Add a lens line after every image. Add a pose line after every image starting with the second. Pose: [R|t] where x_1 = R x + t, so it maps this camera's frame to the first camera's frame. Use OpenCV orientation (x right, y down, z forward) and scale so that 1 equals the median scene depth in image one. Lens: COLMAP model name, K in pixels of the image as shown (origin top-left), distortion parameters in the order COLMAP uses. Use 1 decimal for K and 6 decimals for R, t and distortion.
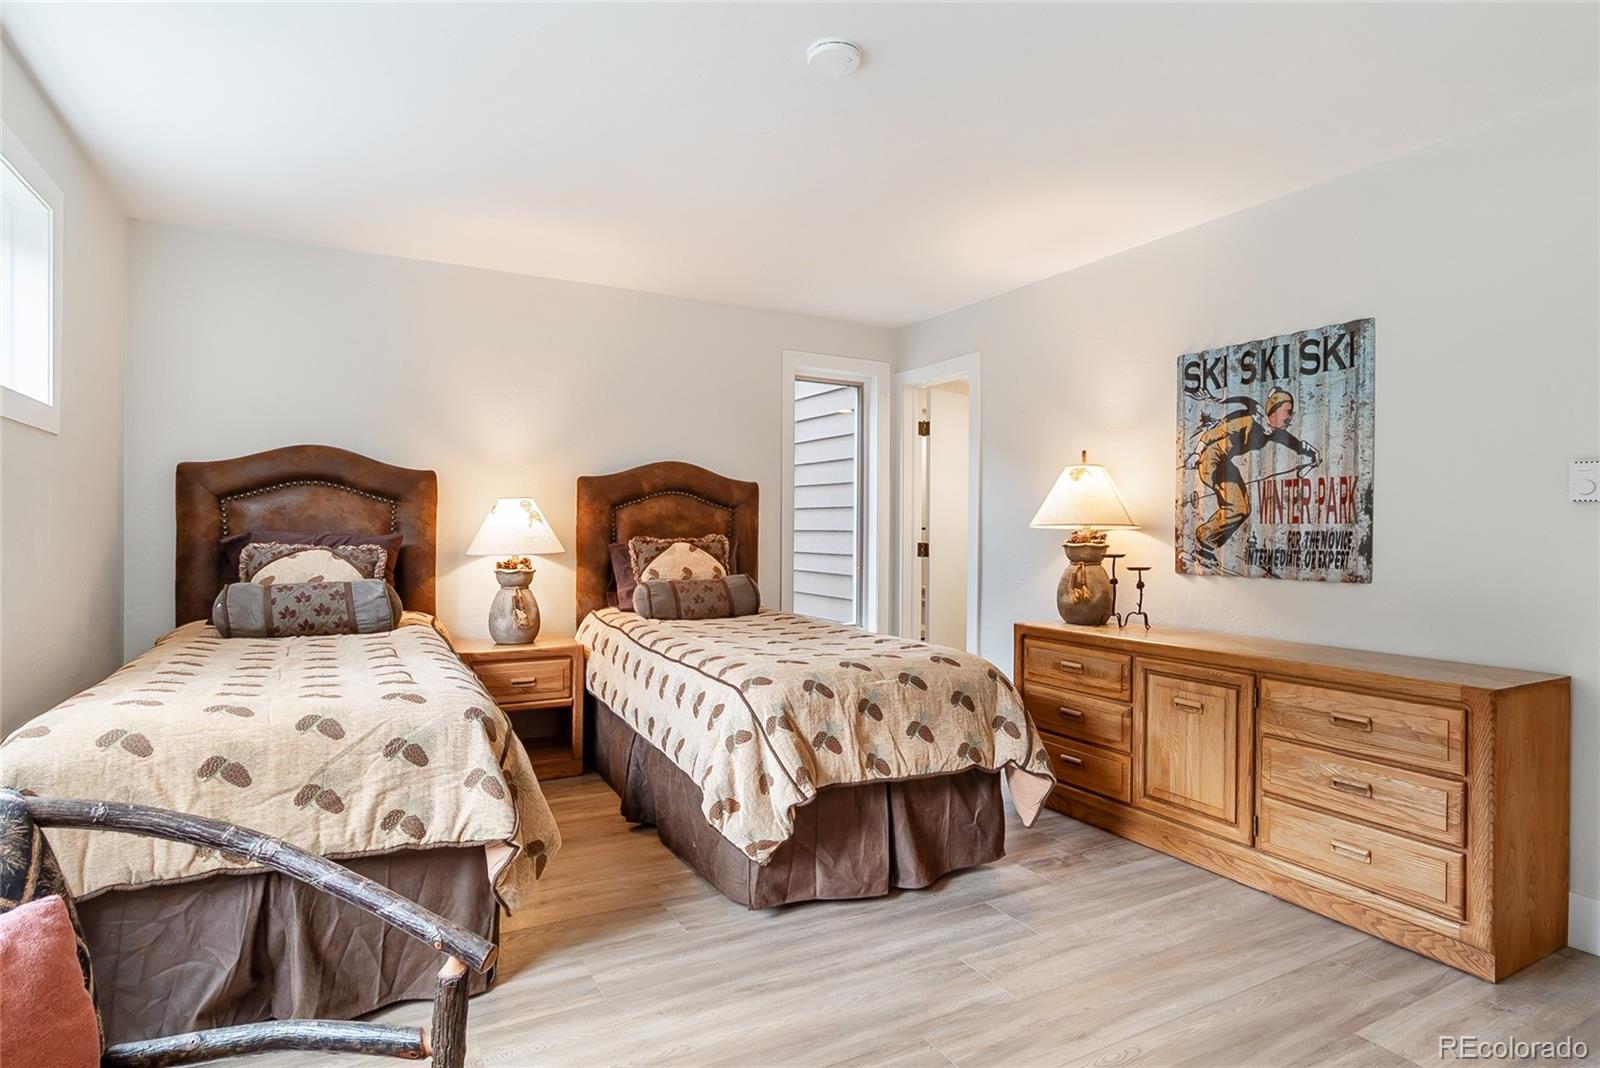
lens RADIAL K [[829.7, 0, 791.6], [0, 829.7, 532.2], [0, 0, 1]] dist [-0.000947, 0.001469]
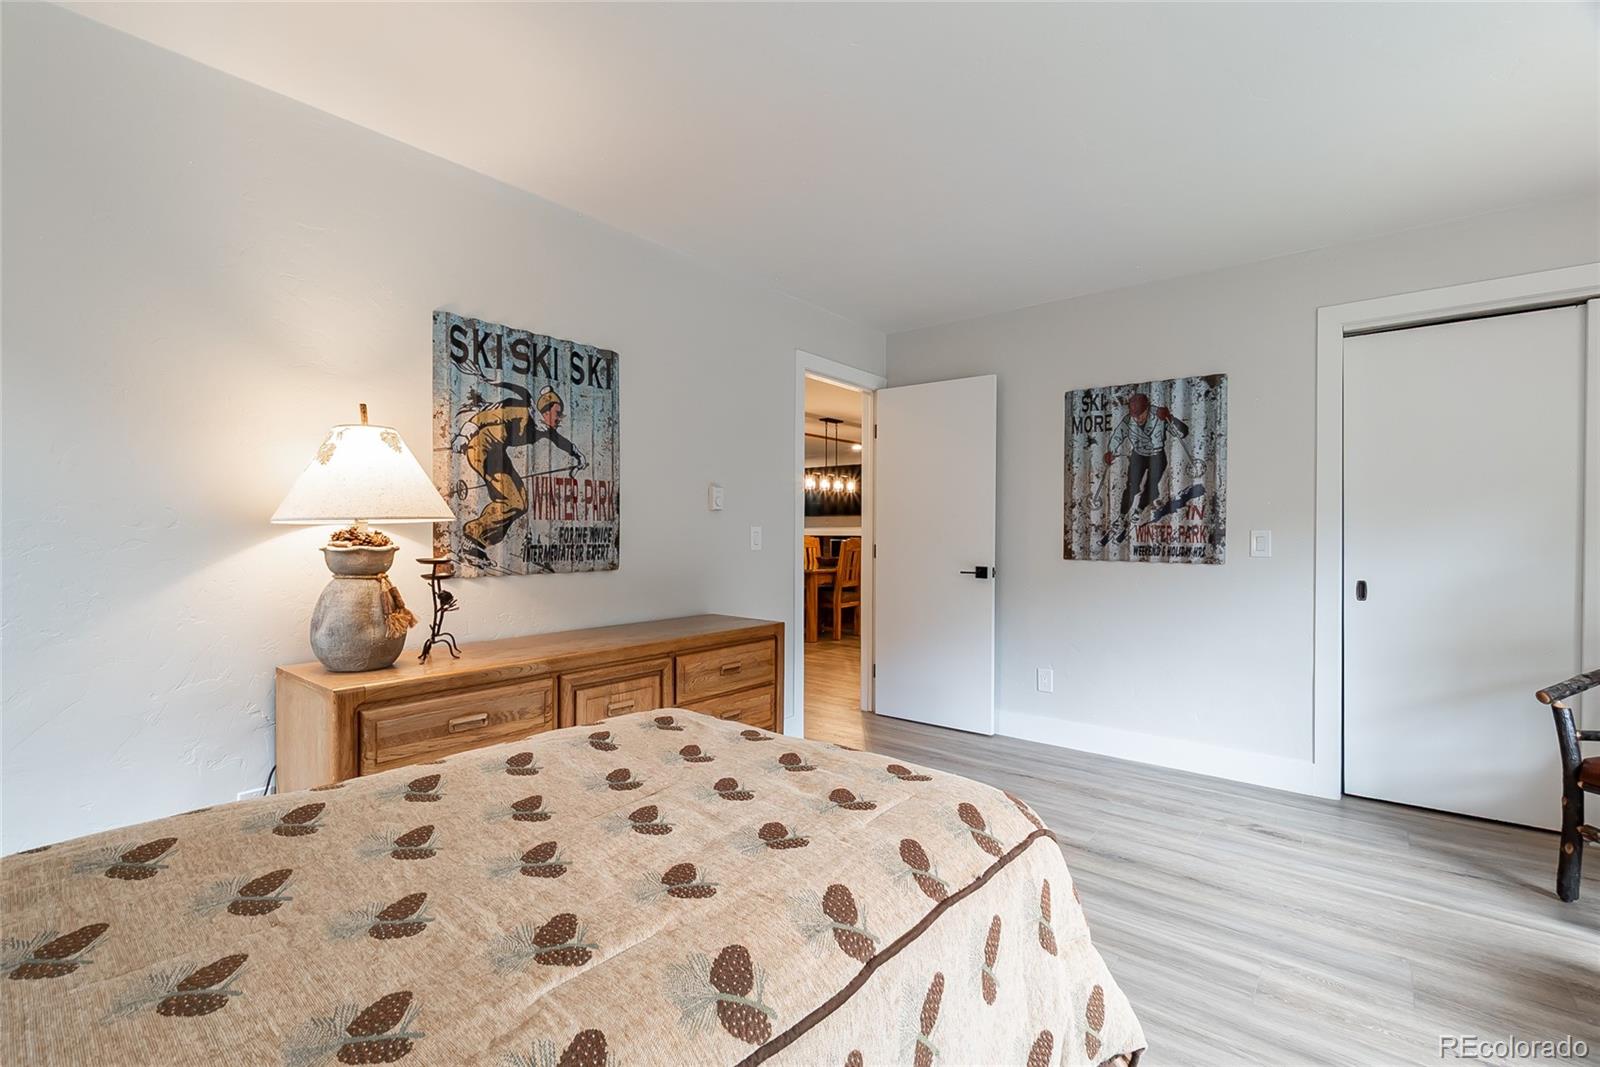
lens RADIAL K [[737.4, 0, 799.2], [0, 737.4, 527.9], [0, 0, 1]] dist [-0.001477, -0.000367]
pose [[-0.385025, -0.009088, 0.922861, -0.375172], [-0.006965, 0.999952, 0.006941, -0.008717], [-0.922880, -0.003755, -0.385070, 1.069848]]
